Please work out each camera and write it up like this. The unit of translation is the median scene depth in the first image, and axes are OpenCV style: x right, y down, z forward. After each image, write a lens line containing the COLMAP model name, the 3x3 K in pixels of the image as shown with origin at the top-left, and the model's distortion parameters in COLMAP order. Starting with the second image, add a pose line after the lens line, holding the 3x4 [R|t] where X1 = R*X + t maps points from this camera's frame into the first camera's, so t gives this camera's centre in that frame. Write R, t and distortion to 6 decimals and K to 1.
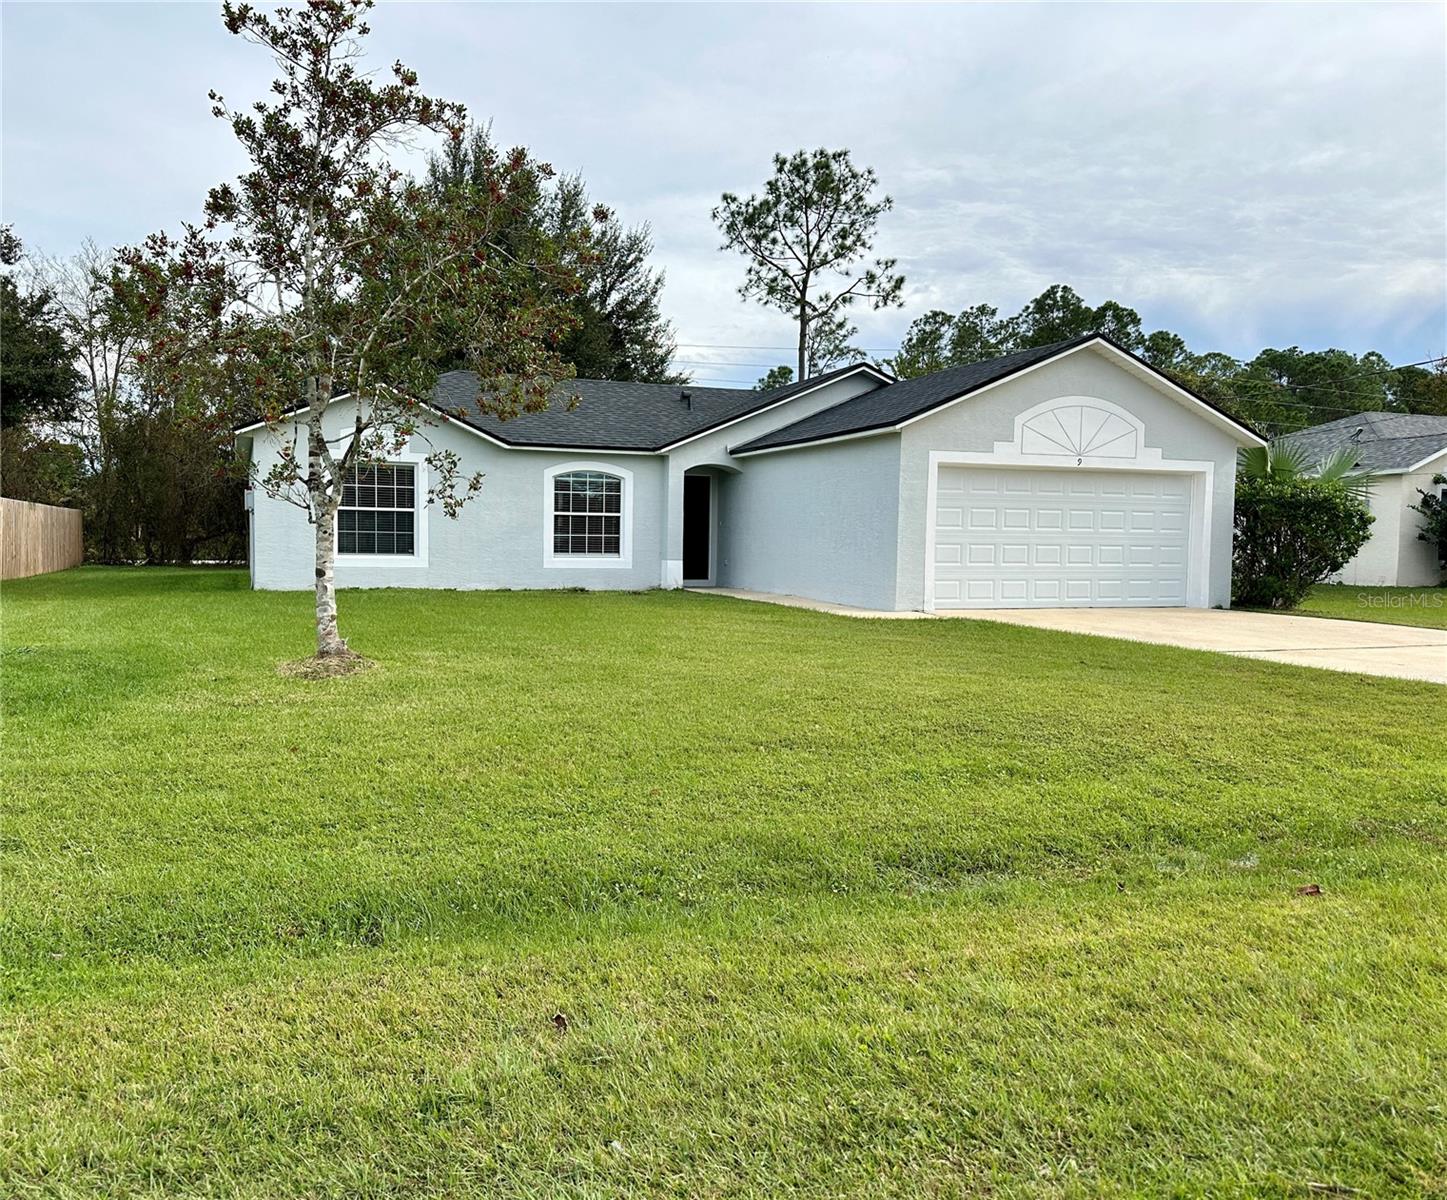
lens RADIAL K [[1085.6, 0, 642.1], [0, 1085.6, 625.2], [0, 0, 1]] dist [0.097729, -0.173263]
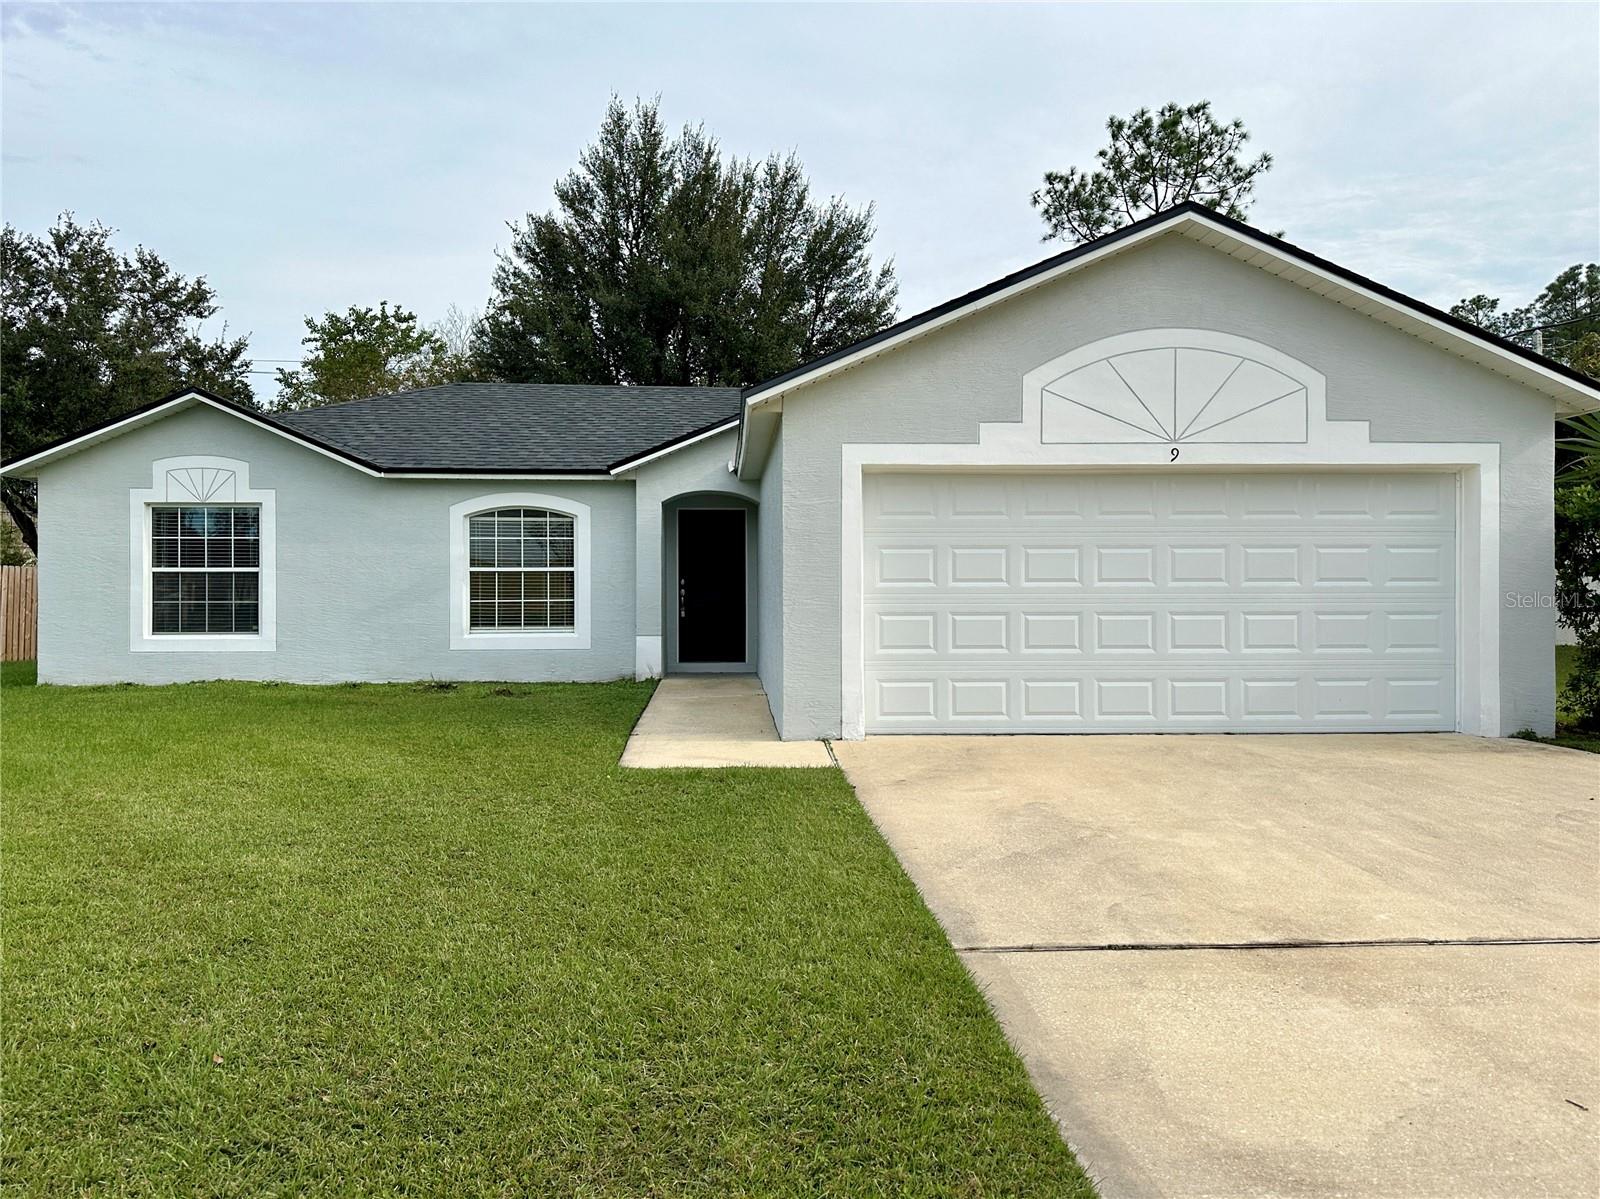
lens RADIAL K [[1139.1, 0, 800.0], [0, 1139.1, 599.5], [0, 0, 1]] dist [0.098709, -0.150343]
pose [[0.961106, -0.012523, -0.275897, 0.311070], [-0.007992, 0.997292, -0.073110, -0.032189], [0.276065, 0.072471, 0.958403, 0.358614]]
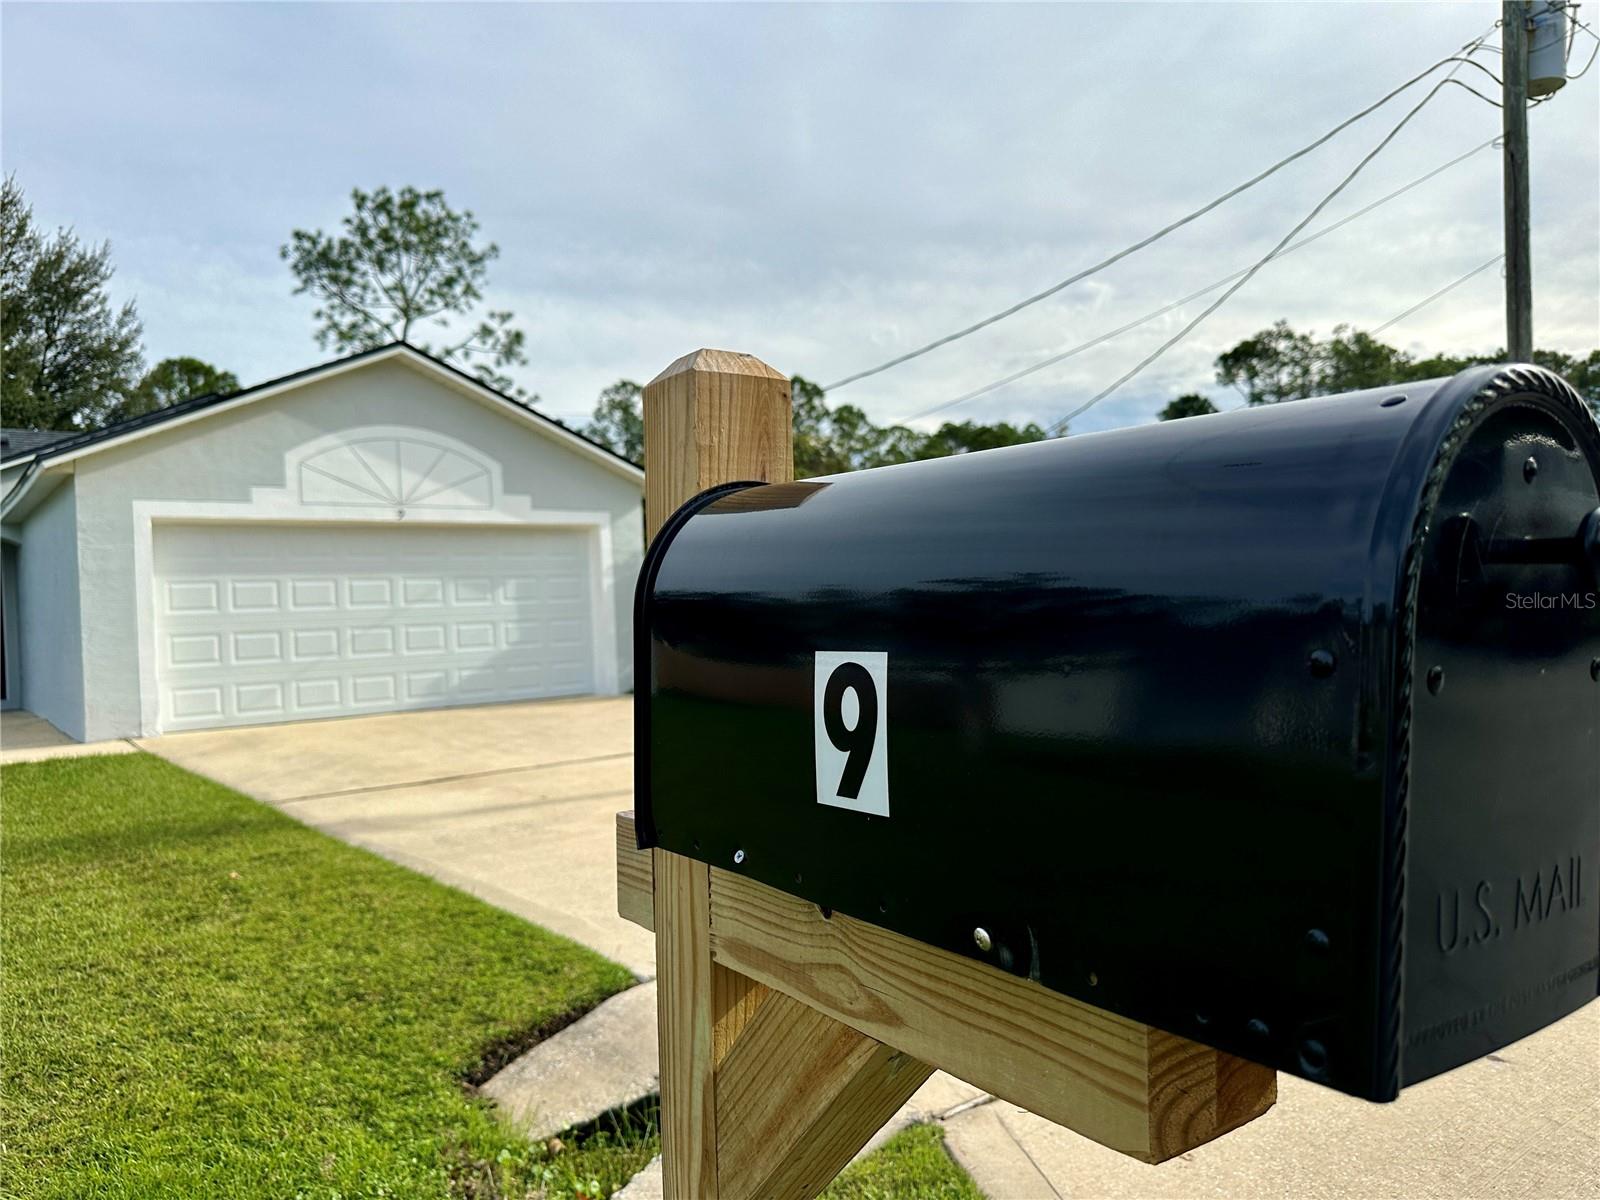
lens RADIAL K [[1121.0, 0, 799.6], [0, 1121.0, 629.2], [0, 0, 1]] dist [-0.009611, -0.004154]
pose [[0.940836, -0.056480, 0.334123, 0.325105], [0.079208, 0.995352, -0.054783, -0.008202], [-0.329476, 0.078007, 0.940936, 0.176892]]
